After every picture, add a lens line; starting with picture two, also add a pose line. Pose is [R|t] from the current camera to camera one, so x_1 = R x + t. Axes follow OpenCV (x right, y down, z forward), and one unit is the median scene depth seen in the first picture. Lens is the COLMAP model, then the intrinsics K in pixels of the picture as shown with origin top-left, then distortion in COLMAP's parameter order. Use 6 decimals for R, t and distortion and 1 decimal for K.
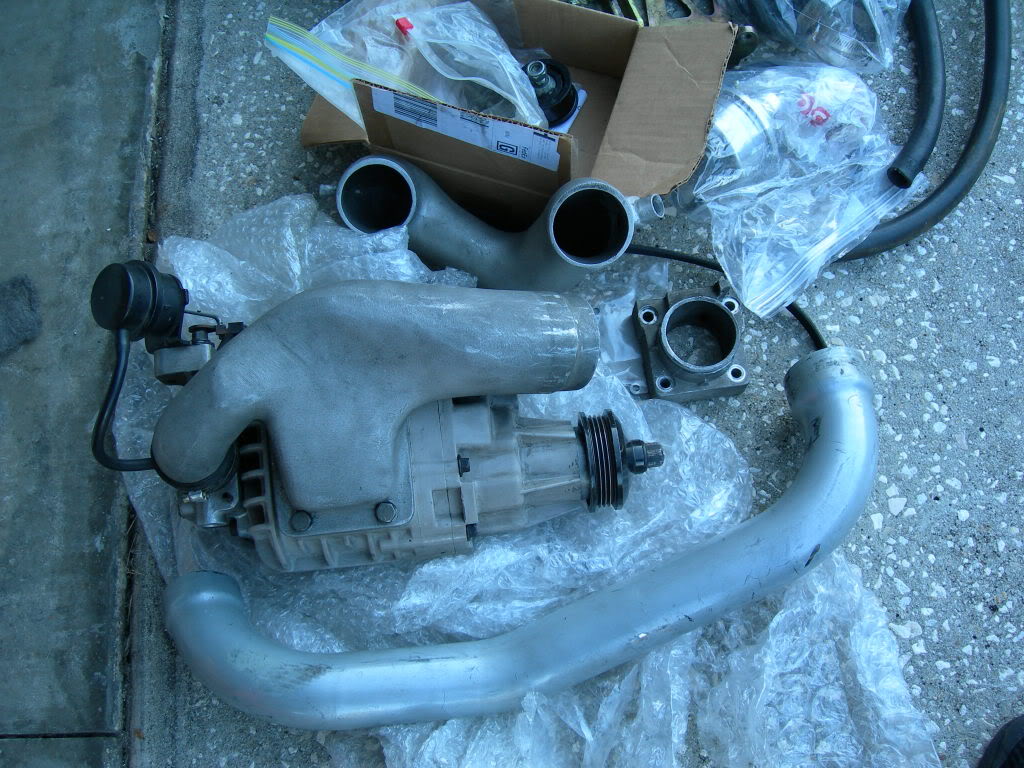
lens RADIAL K [[1126.6, 0, 512.0], [0, 1126.6, 384.0], [0, 0, 1]] dist [-0.188304, 0.006613]
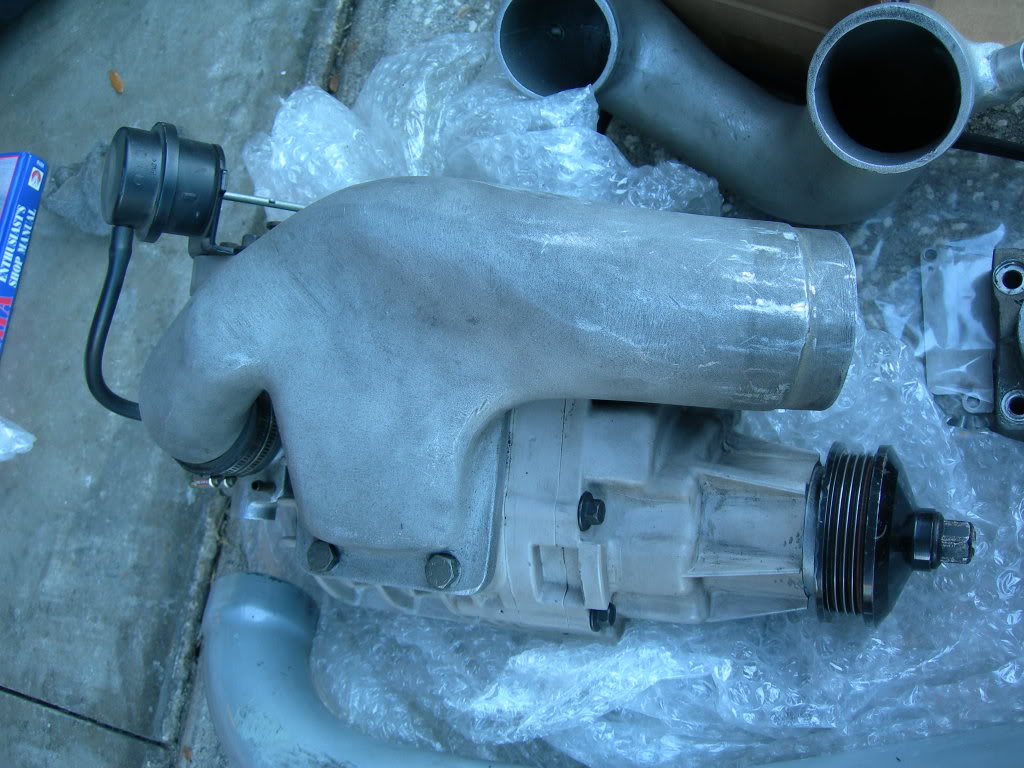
lens RADIAL K [[1126.6, 0, 512.0], [0, 1126.6, 384.0], [0, 0, 1]] dist [-0.188304, 0.006613]
pose [[0.892722, 0.152241, -0.424111, 0.144697], [-0.096692, 0.983994, 0.149691, -0.069941], [0.440111, -0.092625, 0.893153, 0.441483]]
